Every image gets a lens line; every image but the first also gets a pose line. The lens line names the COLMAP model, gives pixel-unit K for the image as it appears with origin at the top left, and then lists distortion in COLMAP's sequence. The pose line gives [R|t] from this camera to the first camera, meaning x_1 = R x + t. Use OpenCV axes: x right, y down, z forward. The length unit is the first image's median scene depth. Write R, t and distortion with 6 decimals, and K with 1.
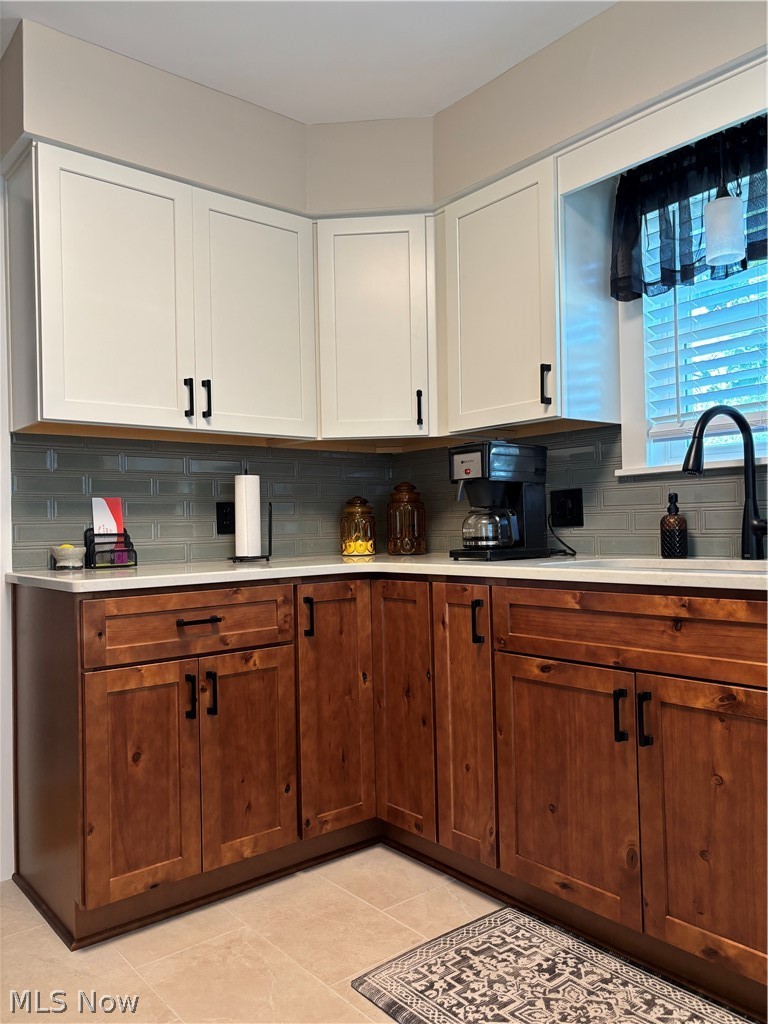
lens RADIAL K [[770.7, 0, 382.9], [0, 770.7, 520.9], [0, 0, 1]] dist [0.051696, -0.057170]
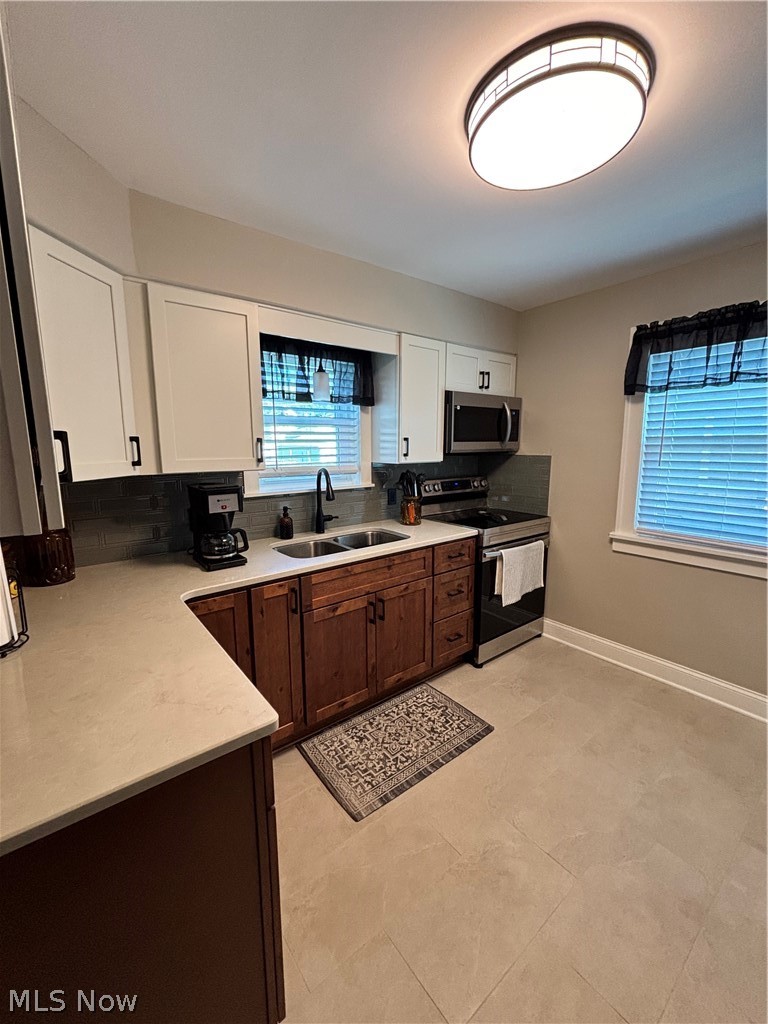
lens RADIAL K [[415.7, 0, 382.9], [0, 415.7, 510.9], [0, 0, 1]] dist [-0.001482, 0.000446]
pose [[0.026074, -0.134836, 0.990525, -0.736286], [0.002118, 0.990867, 0.134827, -0.182995], [-0.999658, -0.001417, 0.026122, 0.786717]]
